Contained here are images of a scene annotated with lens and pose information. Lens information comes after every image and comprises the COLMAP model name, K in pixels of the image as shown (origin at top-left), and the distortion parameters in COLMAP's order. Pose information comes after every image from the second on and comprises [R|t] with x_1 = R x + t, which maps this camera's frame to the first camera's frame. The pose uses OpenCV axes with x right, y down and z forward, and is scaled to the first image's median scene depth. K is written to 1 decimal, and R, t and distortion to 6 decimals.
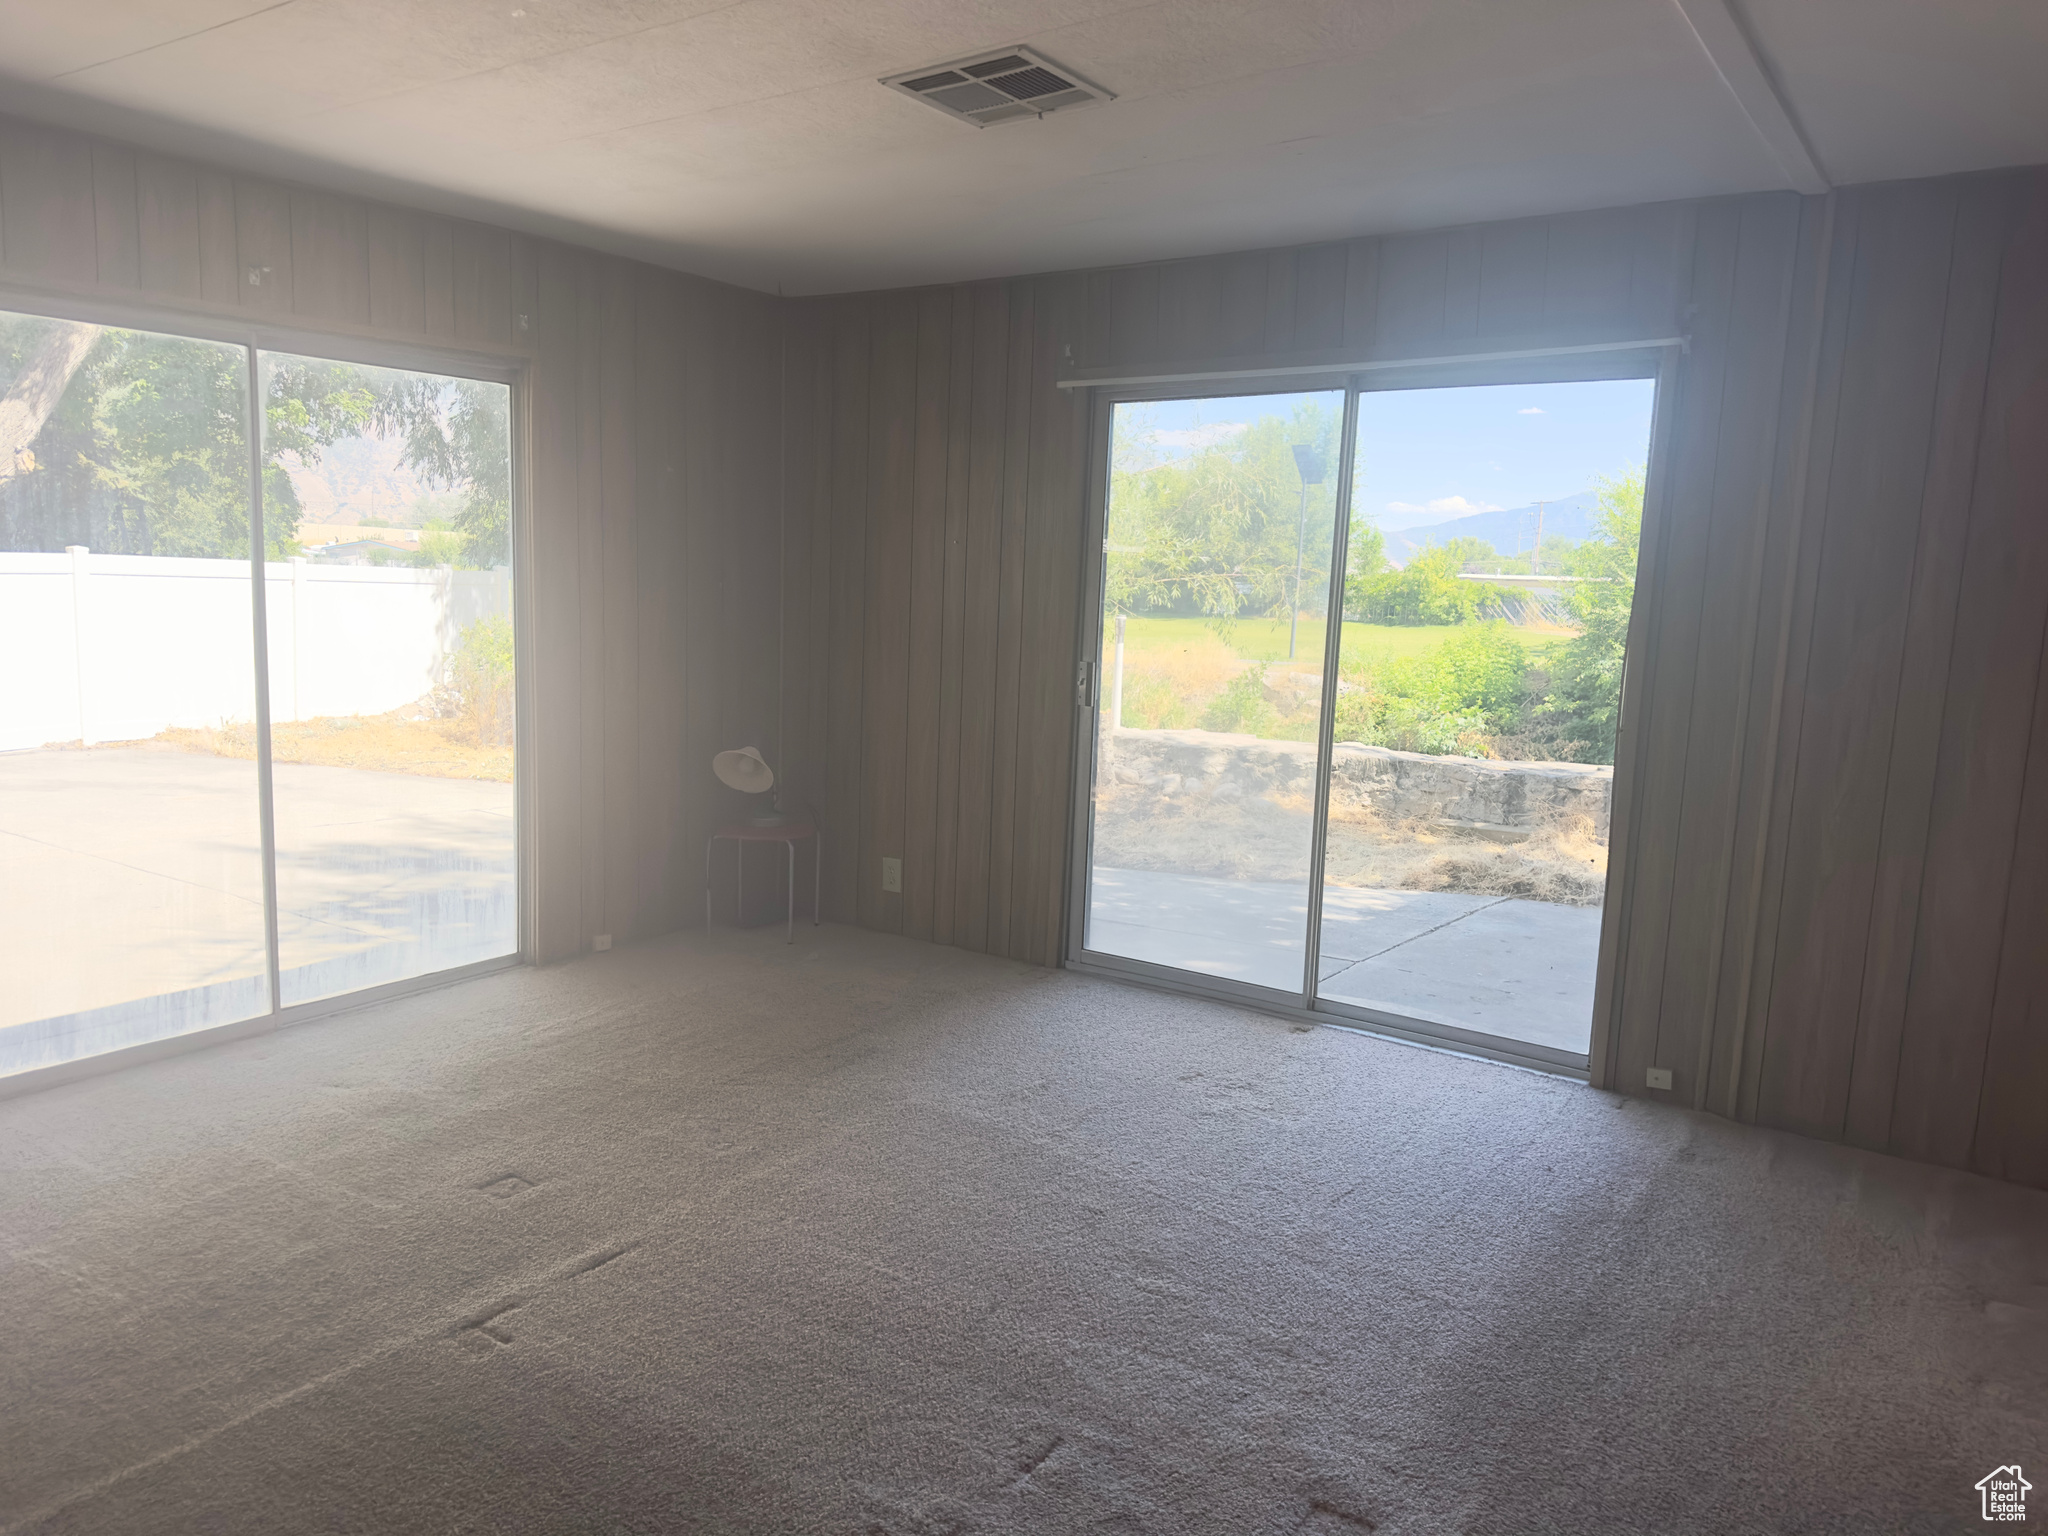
lens RADIAL K [[1425.8, 0, 1011.9], [0, 1425.8, 766.3], [0, 0, 1]] dist [0.131543, -0.183832]
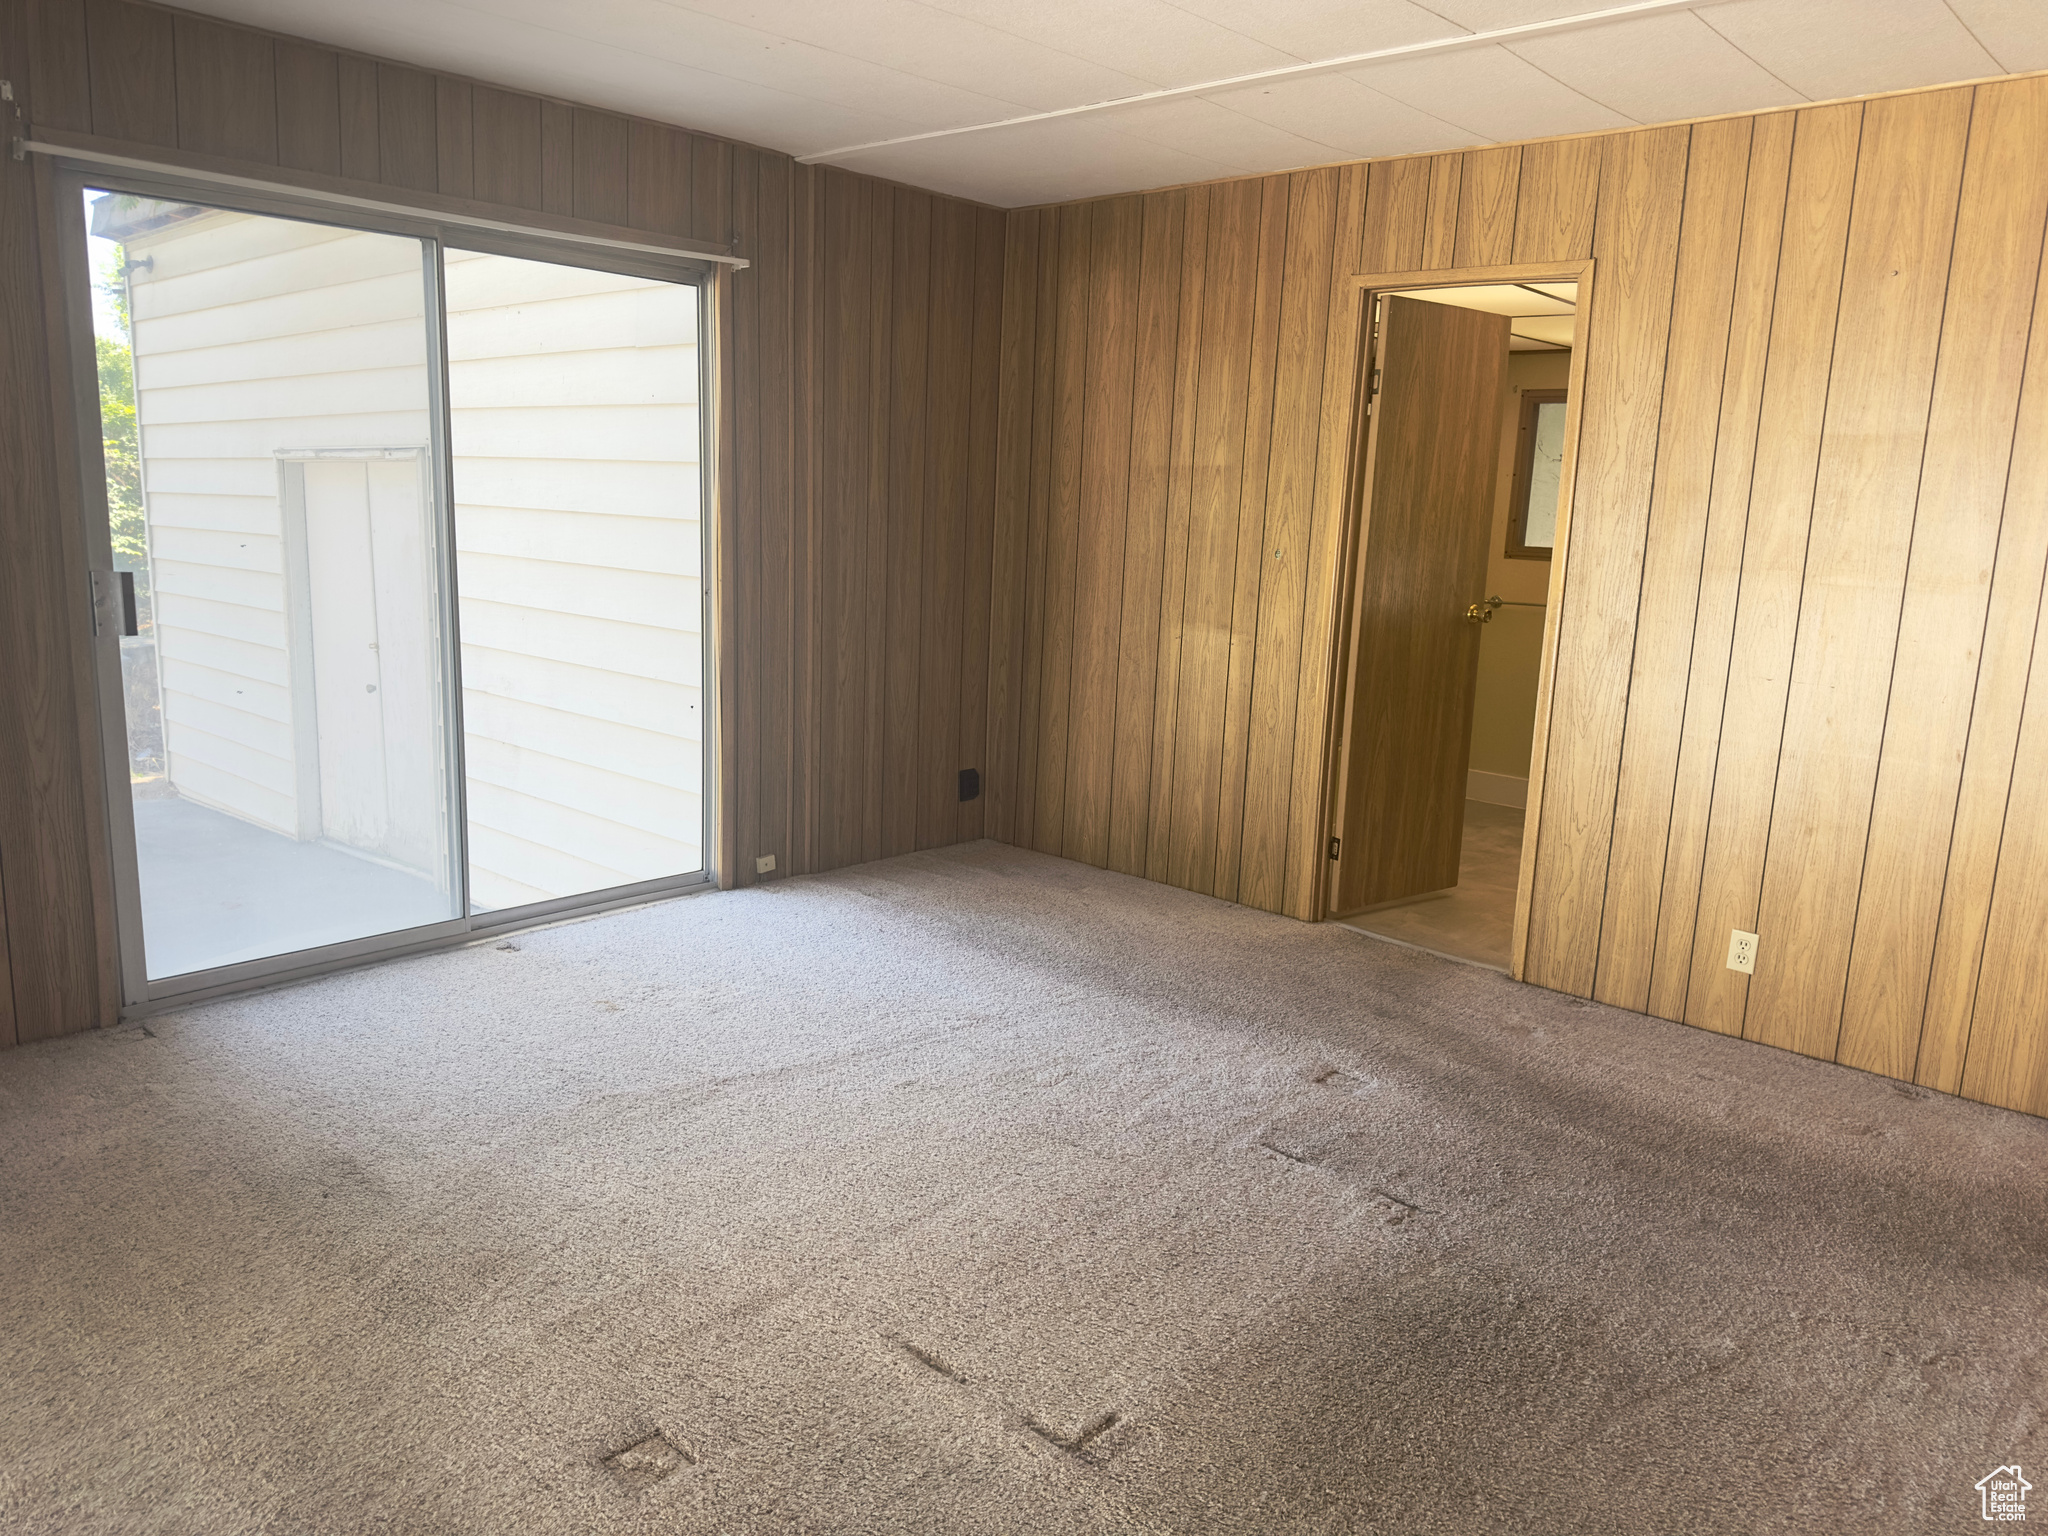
lens RADIAL K [[1425.8, 0, 1011.9], [0, 1425.8, 766.3], [0, 0, 1]] dist [0.131543, -0.183832]
pose [[0.142173, -0.220103, 0.965060, -0.686336], [0.096550, 0.973399, 0.207780, -0.104217], [-0.985122, 0.063636, 0.159642, 0.556888]]
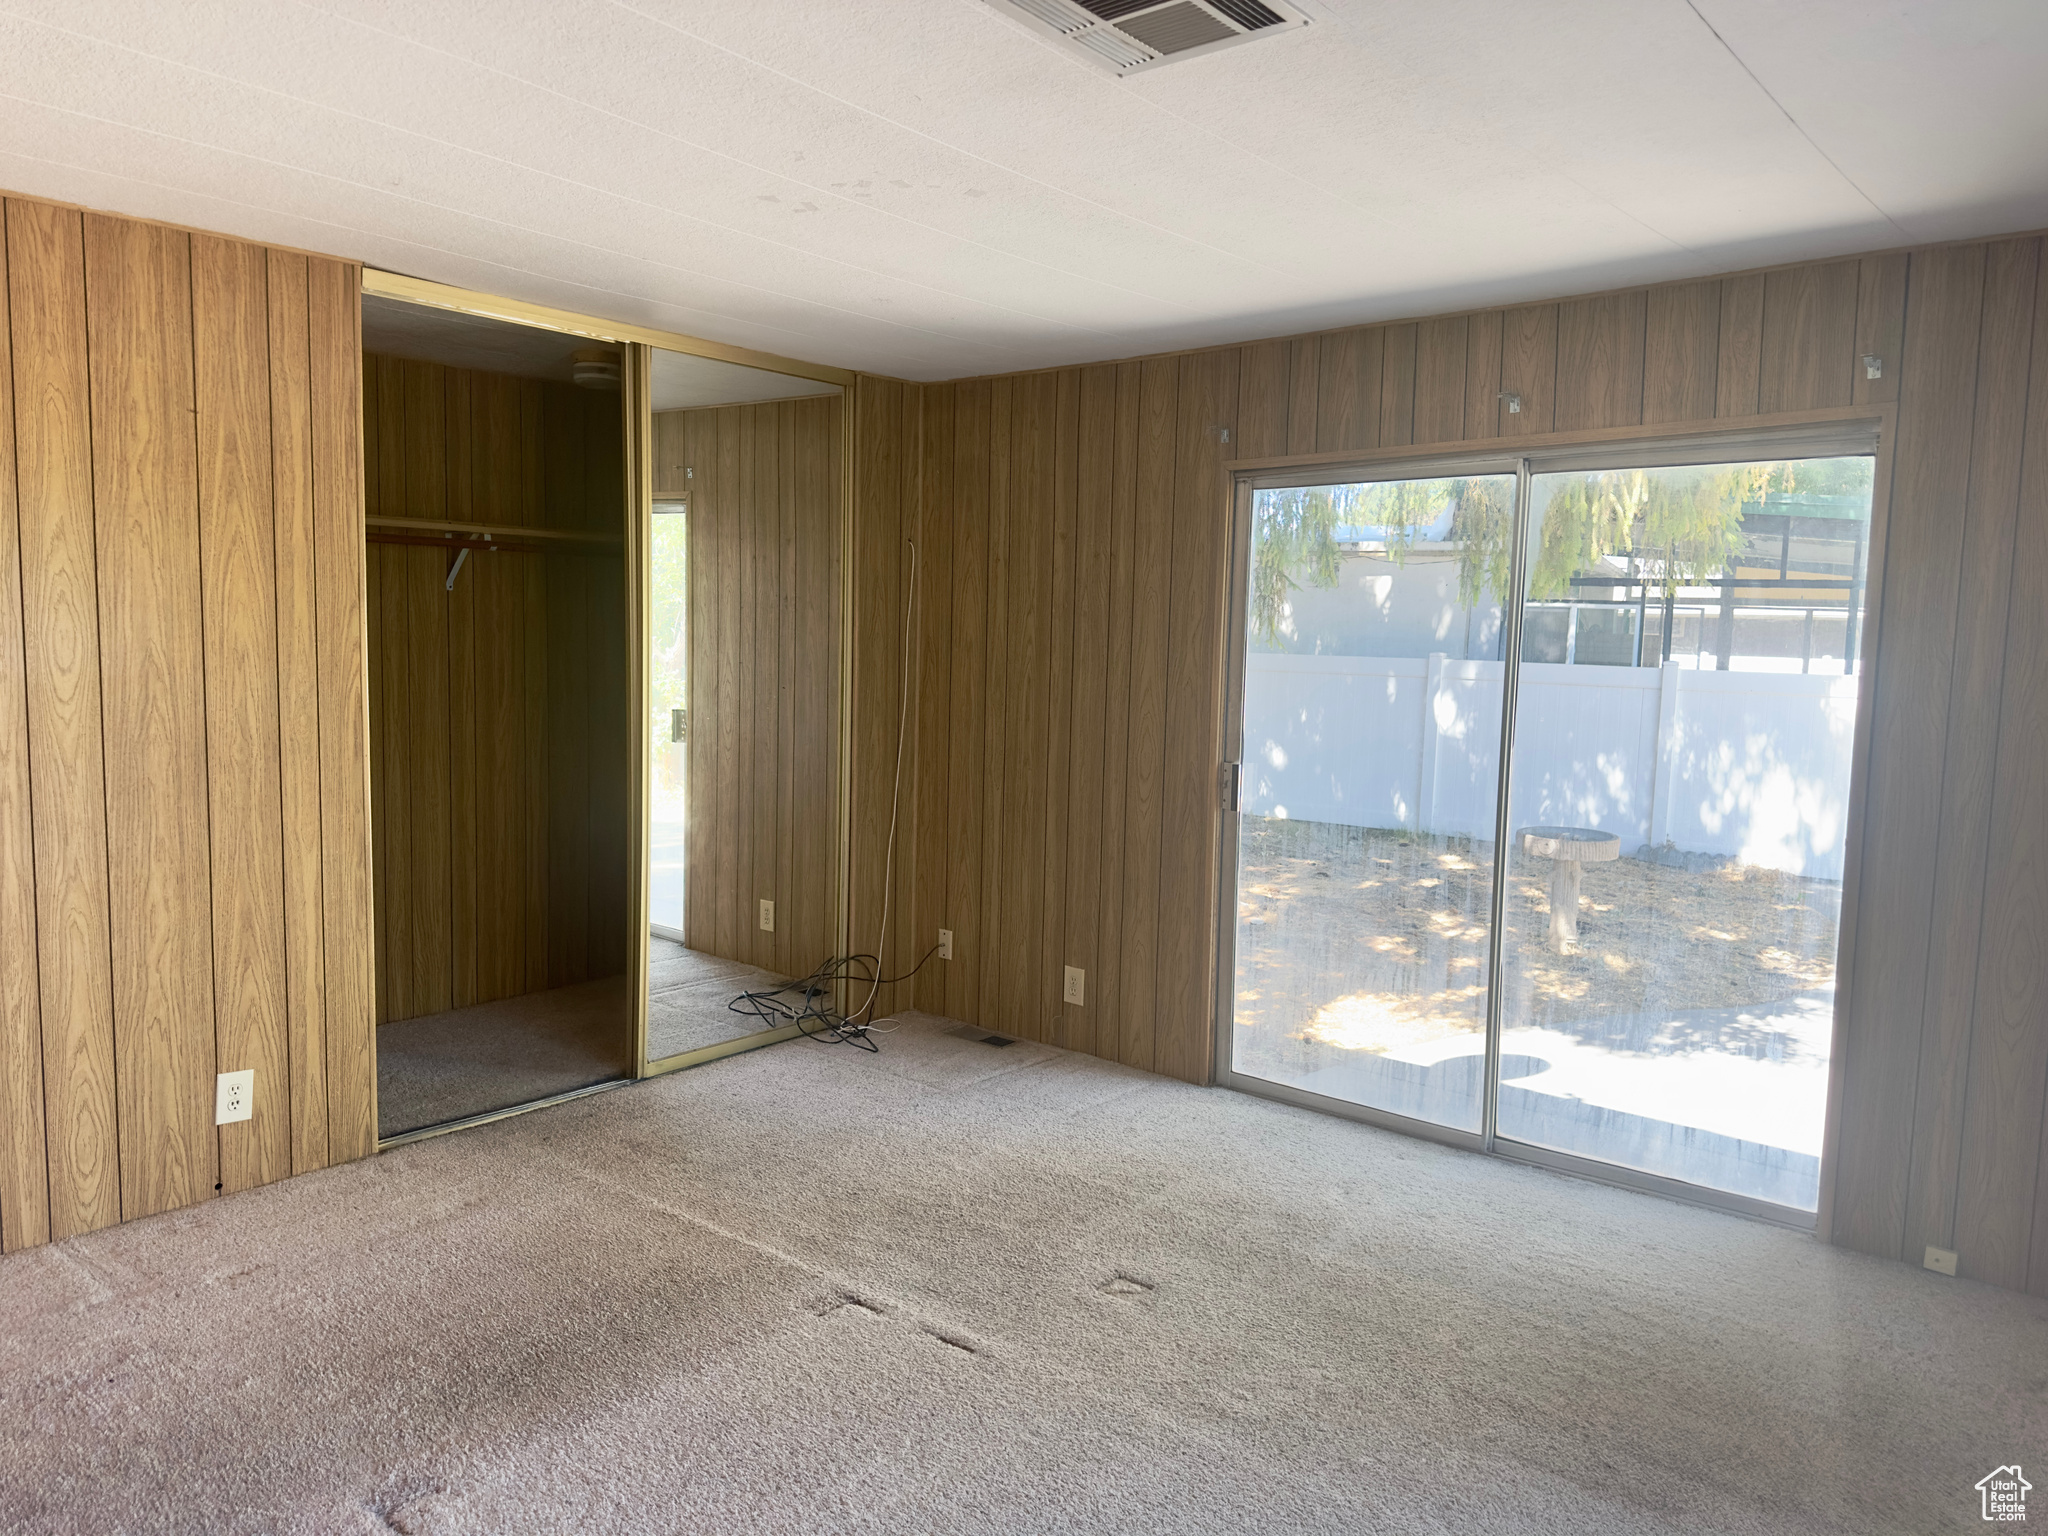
lens RADIAL K [[1425.8, 0, 1011.9], [0, 1425.8, 766.3], [0, 0, 1]] dist [0.131543, -0.183832]
pose [[-0.086017, 0.061067, -0.994420, 0.502151], [-0.155391, 0.985082, 0.073935, -0.104147], [0.984101, 0.160884, -0.075244, 0.731531]]
